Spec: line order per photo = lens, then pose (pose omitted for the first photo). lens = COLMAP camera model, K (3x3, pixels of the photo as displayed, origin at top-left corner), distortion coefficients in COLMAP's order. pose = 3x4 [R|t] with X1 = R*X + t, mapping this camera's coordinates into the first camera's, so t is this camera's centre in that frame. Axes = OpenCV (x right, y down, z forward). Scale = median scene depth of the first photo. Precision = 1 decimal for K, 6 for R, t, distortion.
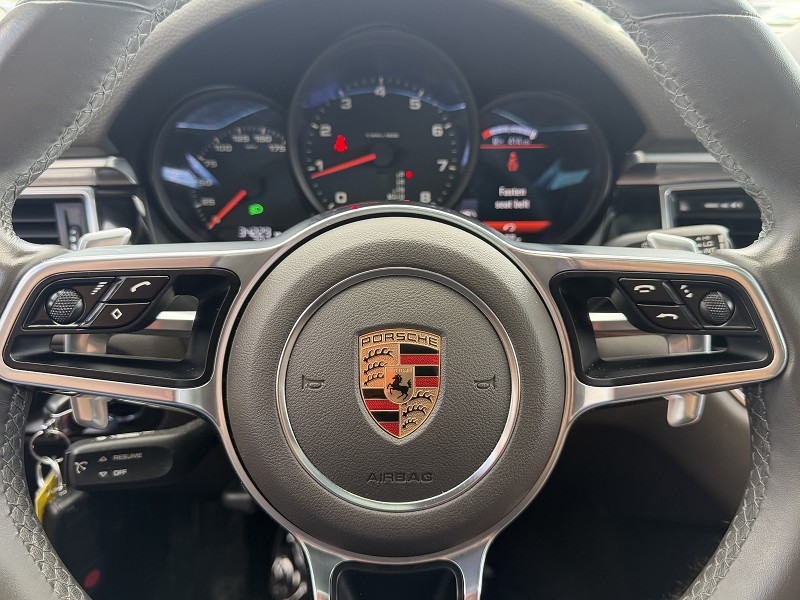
lens RADIAL K [[650.4, 0, 400.0], [0, 650.4, 300.0], [0, 0, 1]] dist [0.085953, -0.004018]
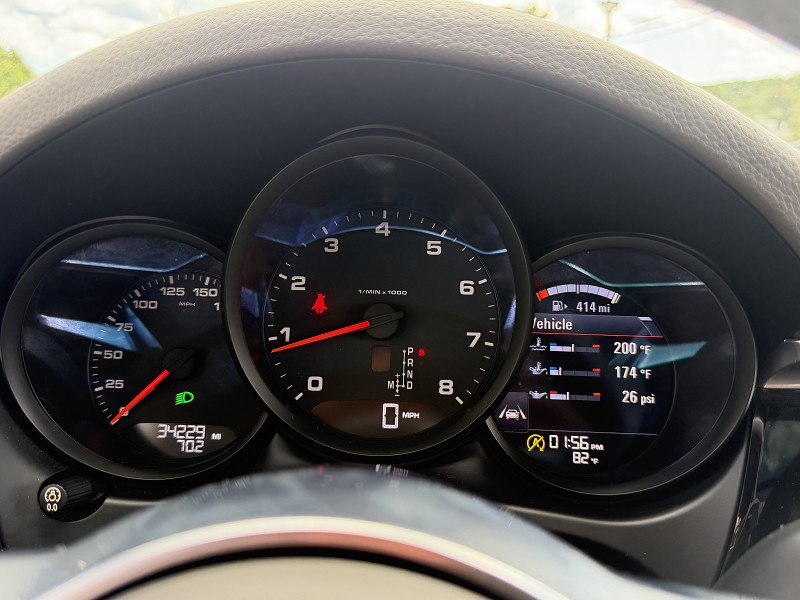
lens RADIAL K [[650.4, 0, 400.0], [0, 650.4, 300.0], [0, 0, 1]] dist [0.085953, -0.004018]
pose [[0.997110, 0.029489, -0.070011, 0.036615], [-0.042753, 0.979617, -0.196272, -0.115348], [0.062796, 0.198698, 0.978047, 0.358767]]
